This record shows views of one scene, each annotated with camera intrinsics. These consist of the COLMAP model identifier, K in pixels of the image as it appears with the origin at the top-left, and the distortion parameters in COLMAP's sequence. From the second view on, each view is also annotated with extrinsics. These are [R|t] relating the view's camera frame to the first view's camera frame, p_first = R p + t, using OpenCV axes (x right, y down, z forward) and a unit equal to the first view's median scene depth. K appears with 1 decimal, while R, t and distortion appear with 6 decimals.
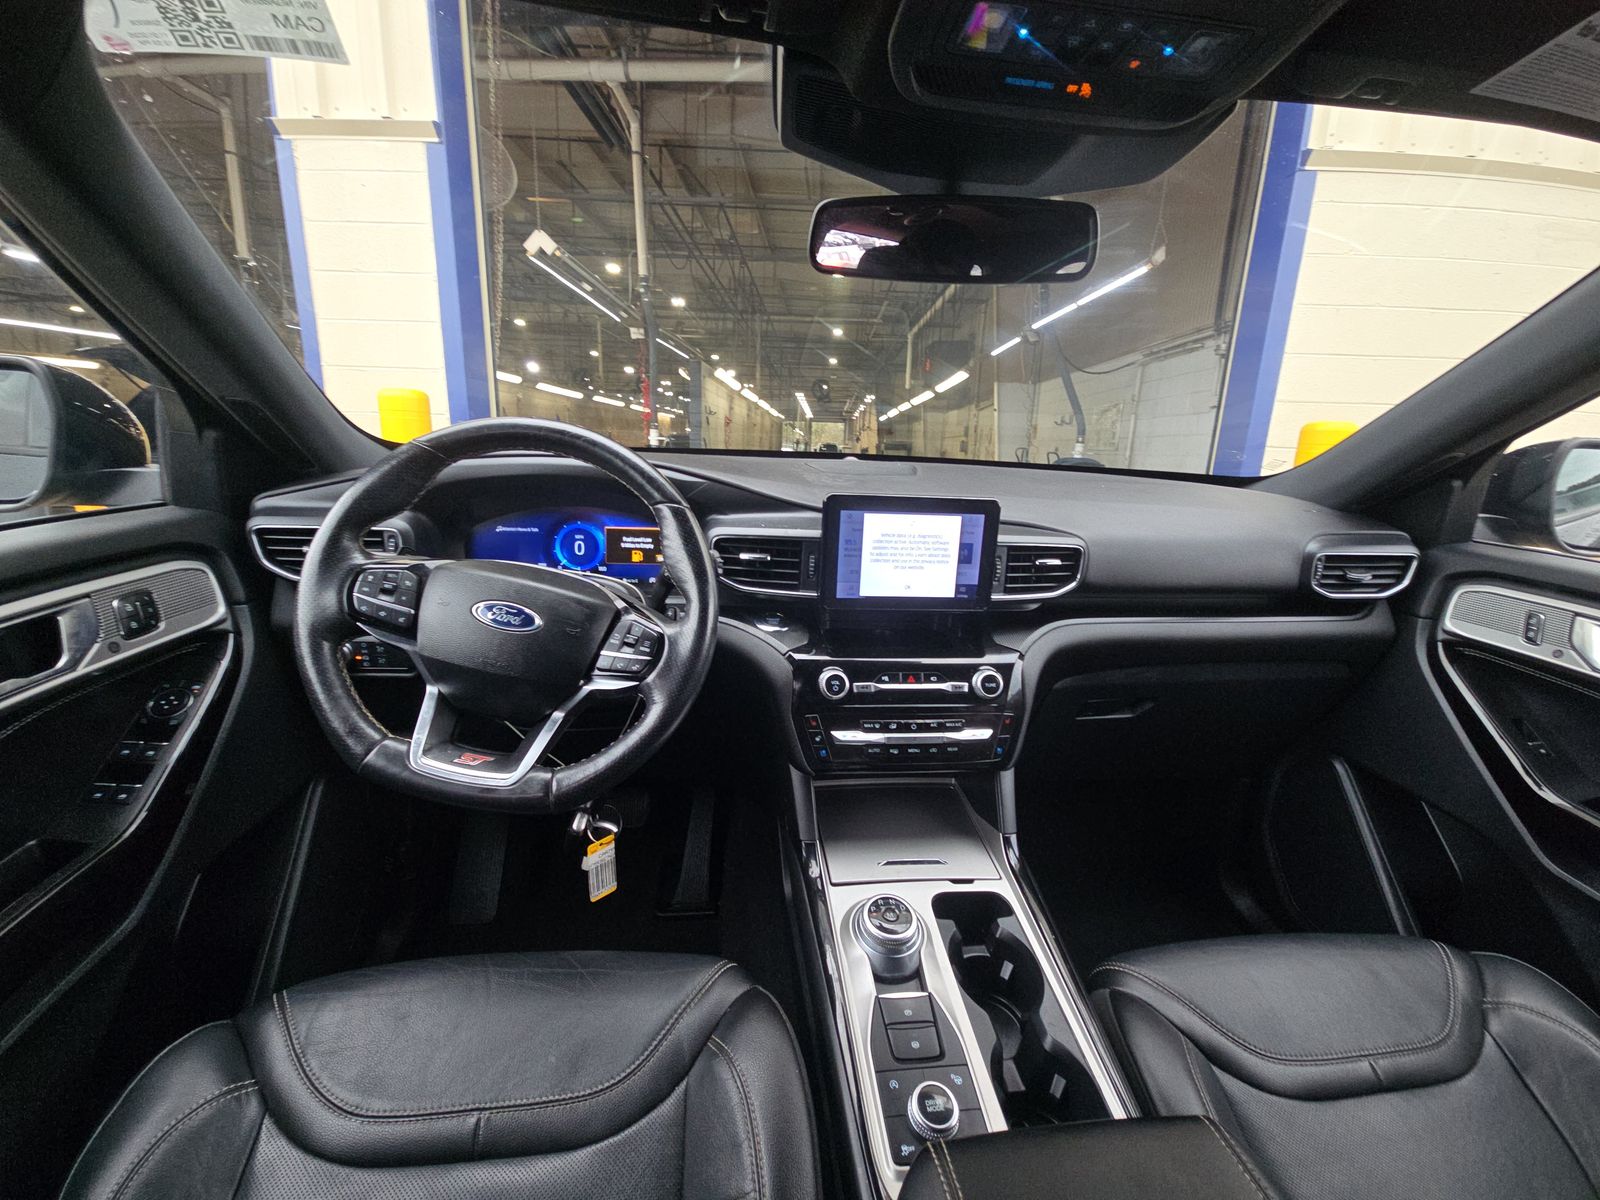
lens RADIAL K [[638.4, 0, 800.0], [0, 638.4, 600.0], [0, 0, 1]] dist [0.012038, -0.012967]
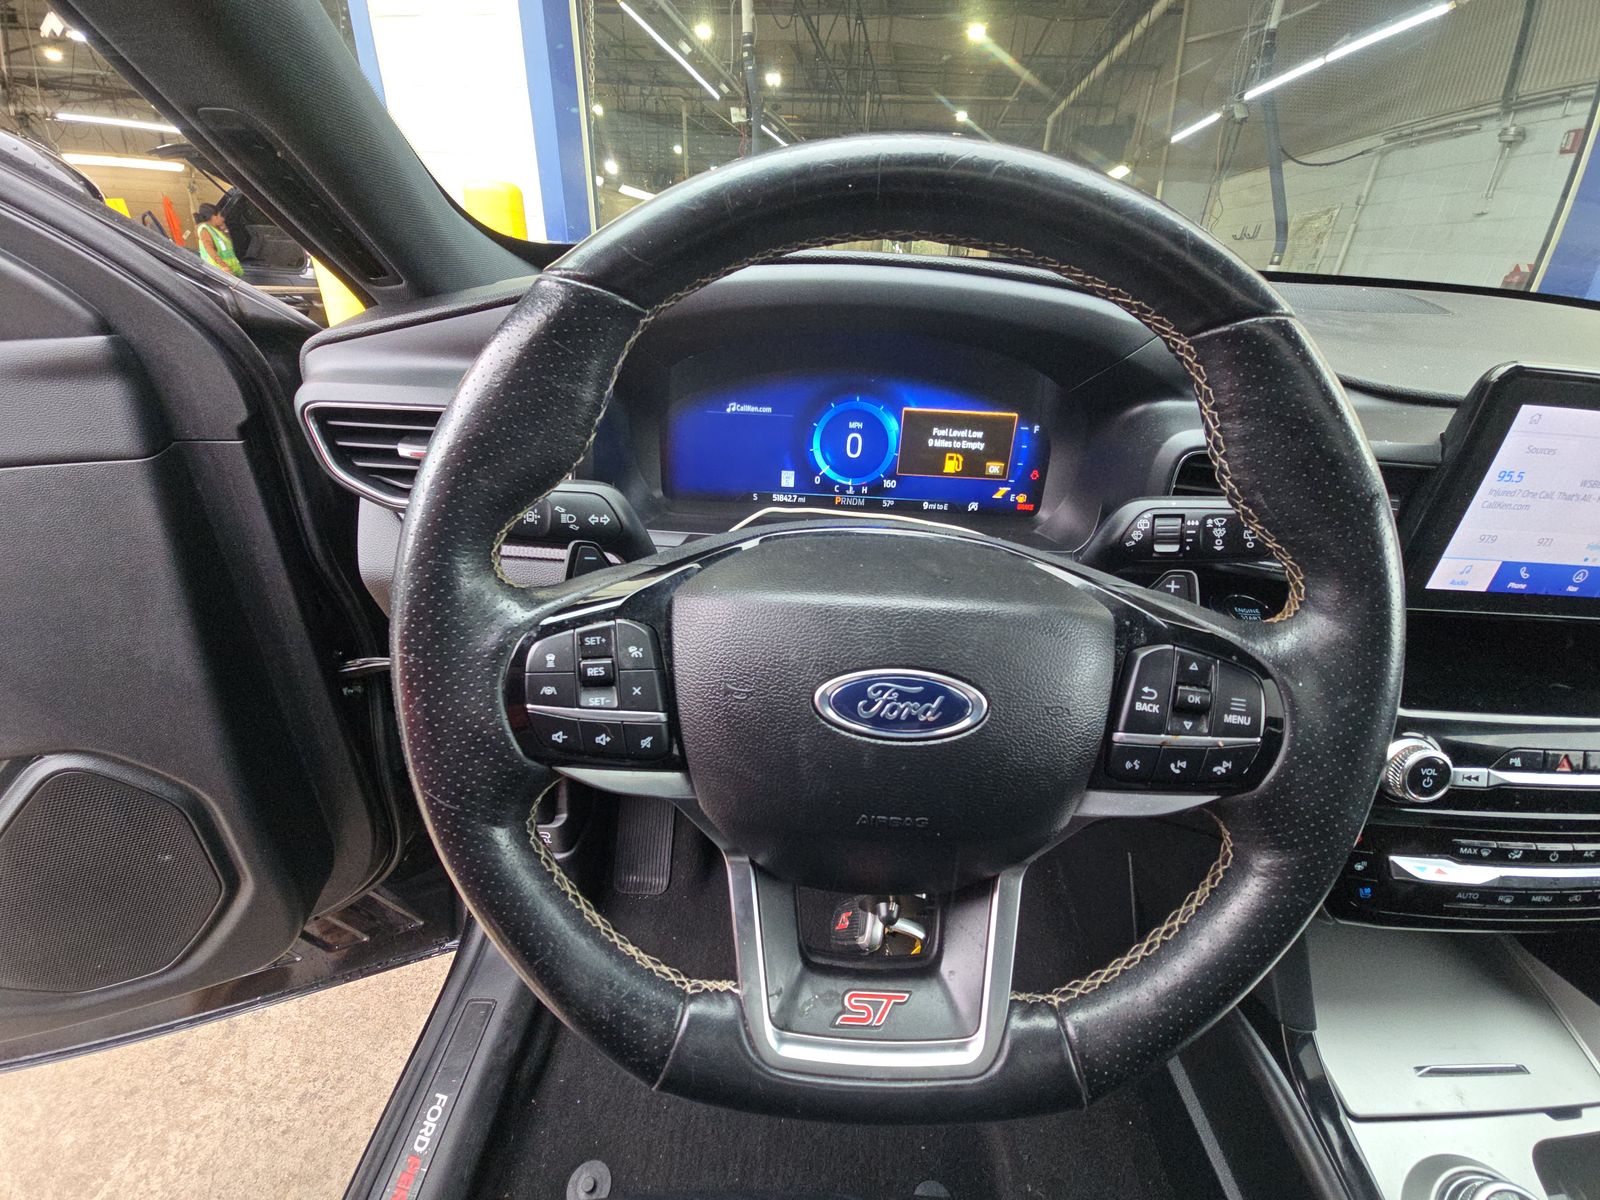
lens RADIAL K [[638.4, 0, 800.0], [0, 638.4, 600.0], [0, 0, 1]] dist [0.012038, -0.012967]
pose [[0.991082, 0.066480, -0.115483, -0.045755], [-0.036231, 0.968448, 0.246569, -0.012462], [0.128231, -0.240186, 0.962220, 0.060997]]
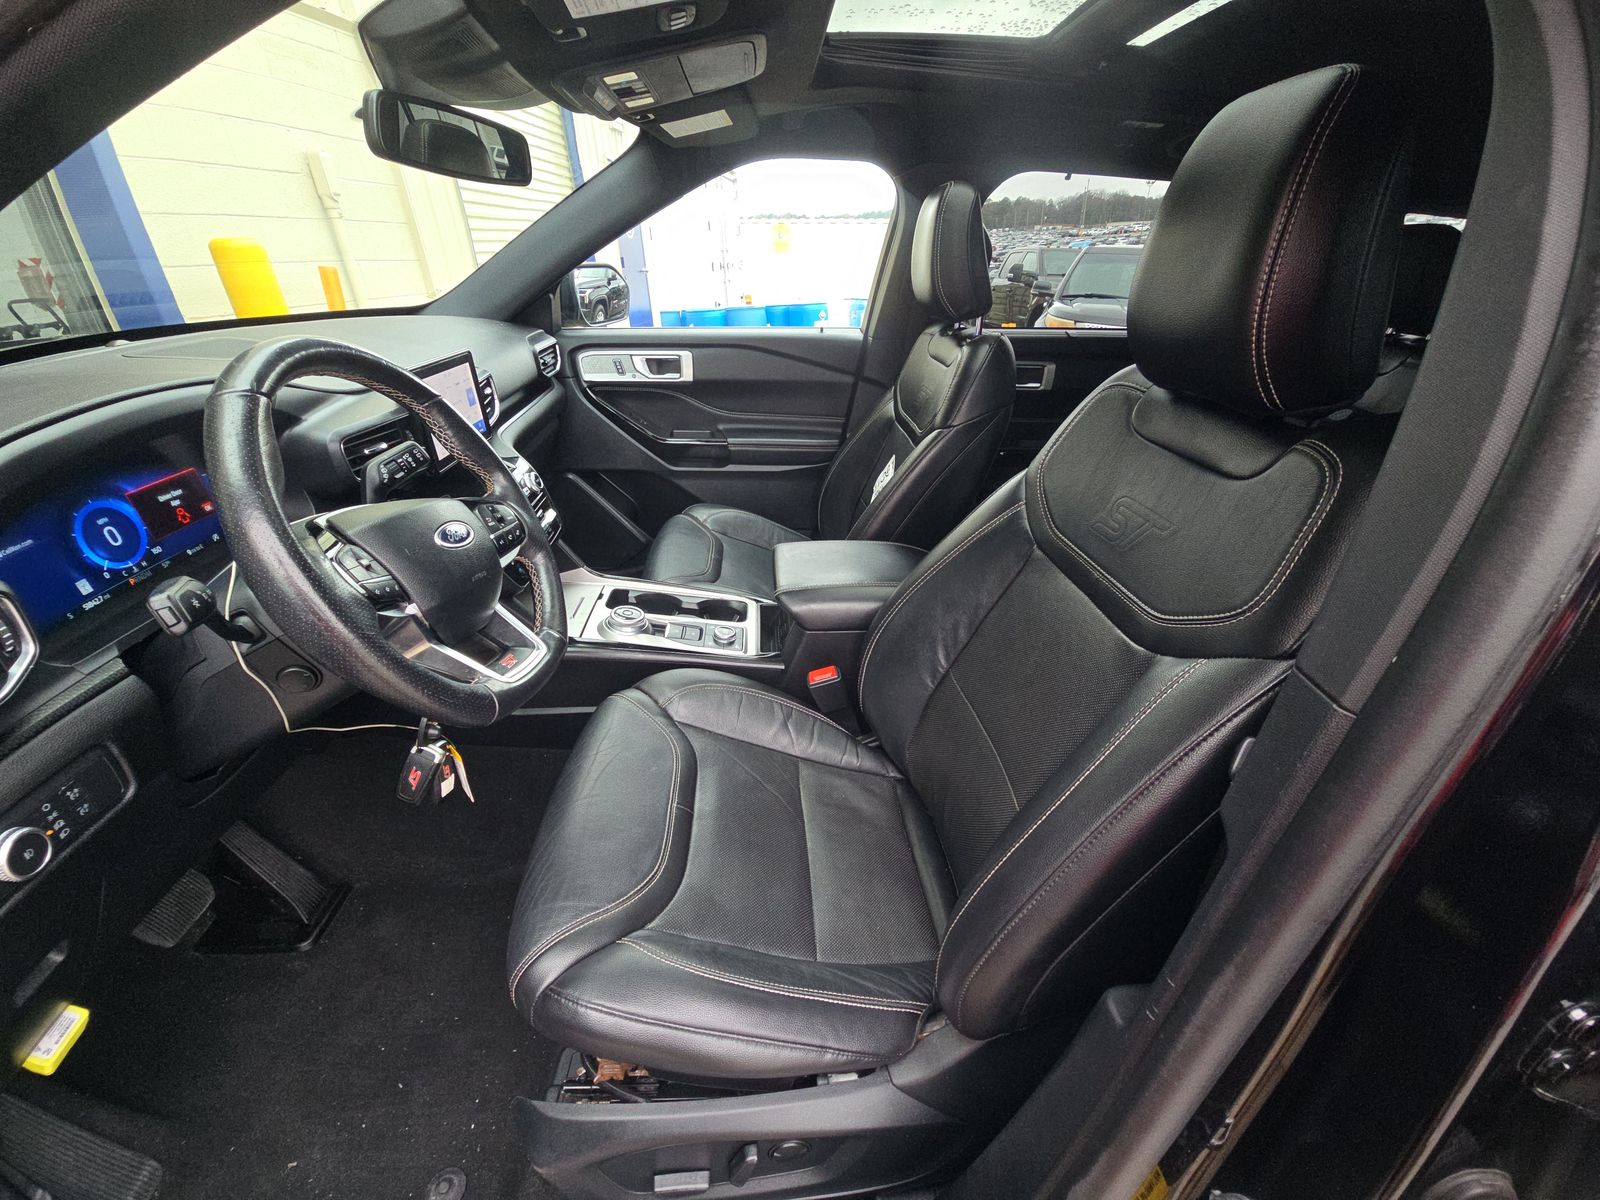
lens RADIAL K [[638.4, 0, 800.0], [0, 638.4, 600.0], [0, 0, 1]] dist [0.012038, -0.012967]
pose [[0.054456, -0.511515, 0.857547, -0.131945], [0.251141, 0.838230, 0.484045, -0.024171], [-0.966417, 0.189006, 0.174109, 0.027646]]
